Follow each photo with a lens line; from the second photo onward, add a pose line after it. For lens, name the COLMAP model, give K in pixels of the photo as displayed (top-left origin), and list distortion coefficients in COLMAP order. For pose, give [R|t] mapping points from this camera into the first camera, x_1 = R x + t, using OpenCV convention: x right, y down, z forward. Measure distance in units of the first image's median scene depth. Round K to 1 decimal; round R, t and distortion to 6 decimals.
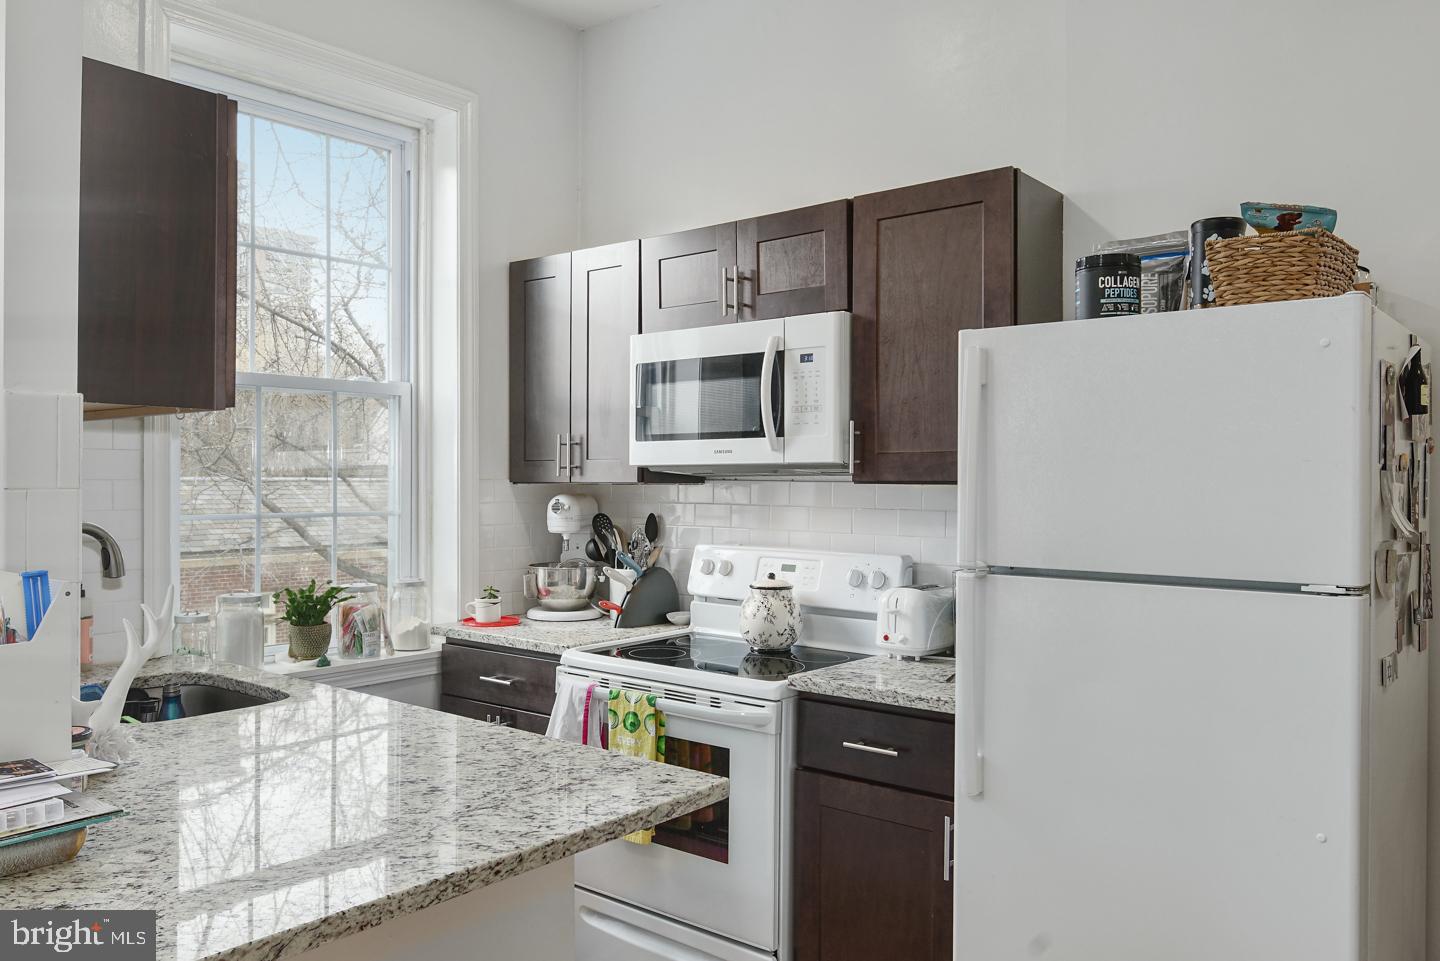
lens RADIAL K [[1079.6, 0, 720.0], [0, 1079.6, 480.5], [0, 0, 1]] dist [-0.006196, -0.000537]
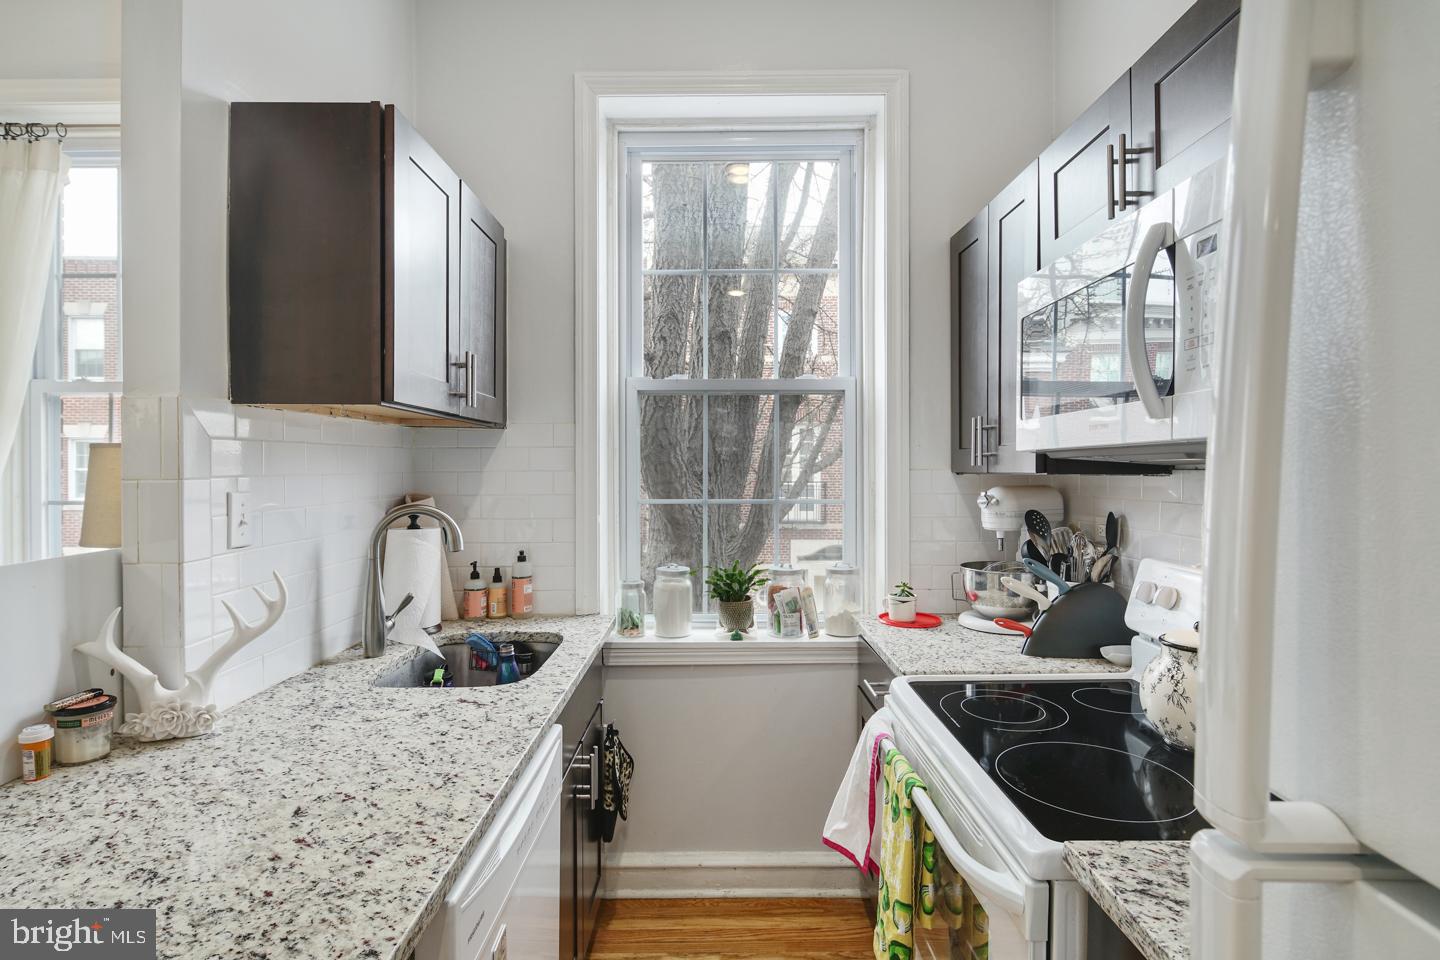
lens RADIAL K [[716.1, 0, 718.6], [0, 716.1, 472.7], [0, 0, 1]] dist [-0.012144, 0.000136]
pose [[0.638180, 0.002460, -0.769883, 0.166668], [0.001938, 0.999987, 0.004802, -0.001443], [0.769885, -0.004557, 0.638167, 0.481715]]
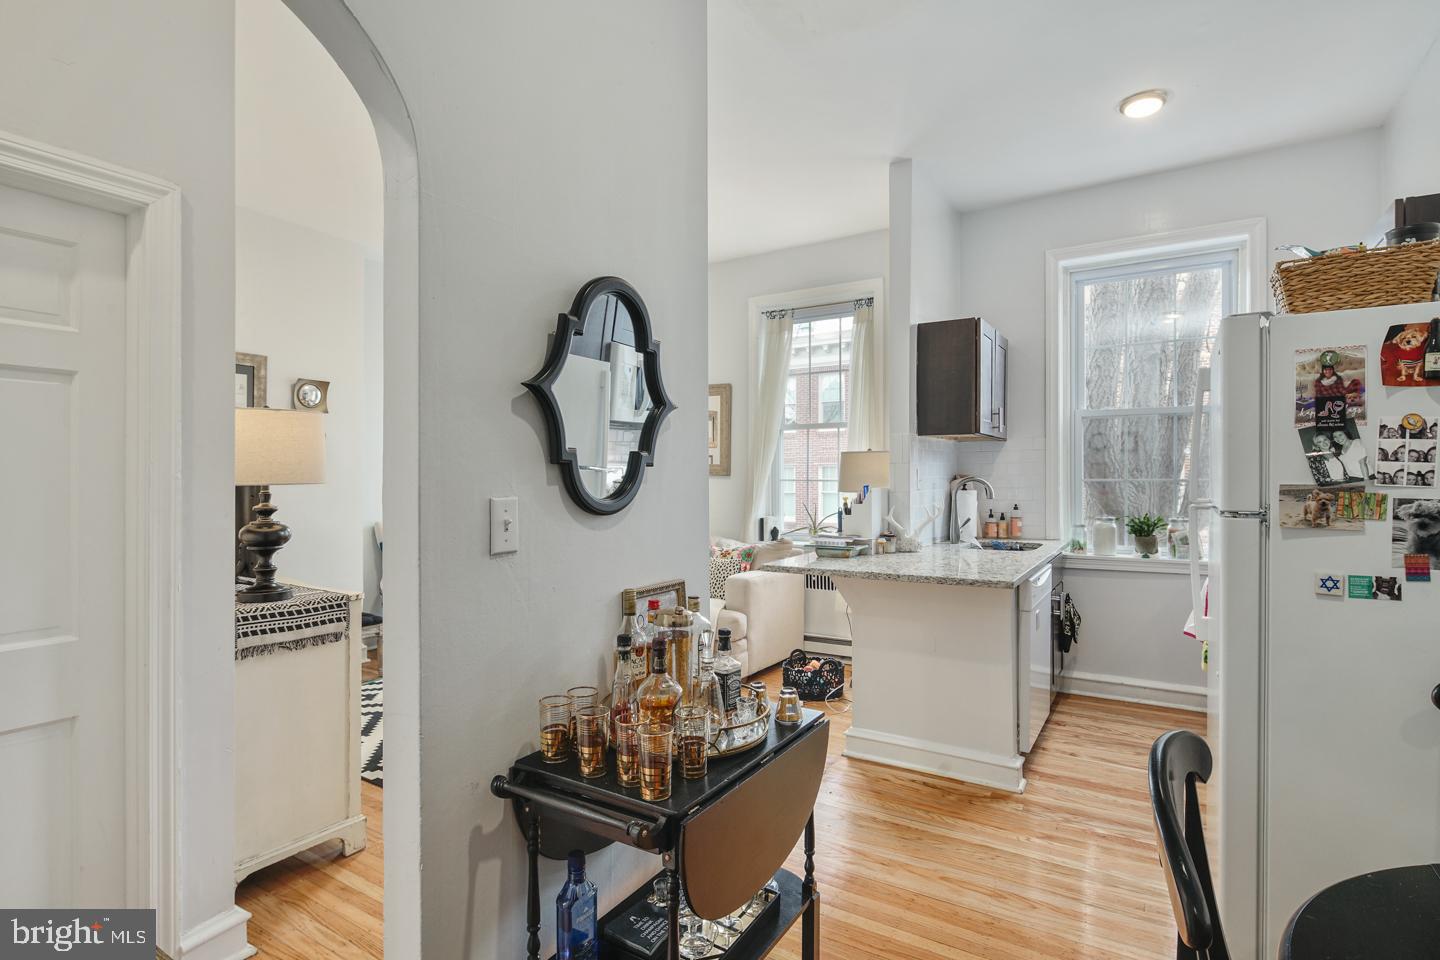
lens RADIAL K [[732.9, 0, 720.0], [0, 732.9, 480.0], [0, 0, 1]] dist [0.000972, -0.000144]
pose [[0.138200, 0.001915, -0.990402, 0.763142], [0.004043, 0.999989, 0.002498, 0.025313], [0.990396, -0.004349, 0.138191, 0.059718]]
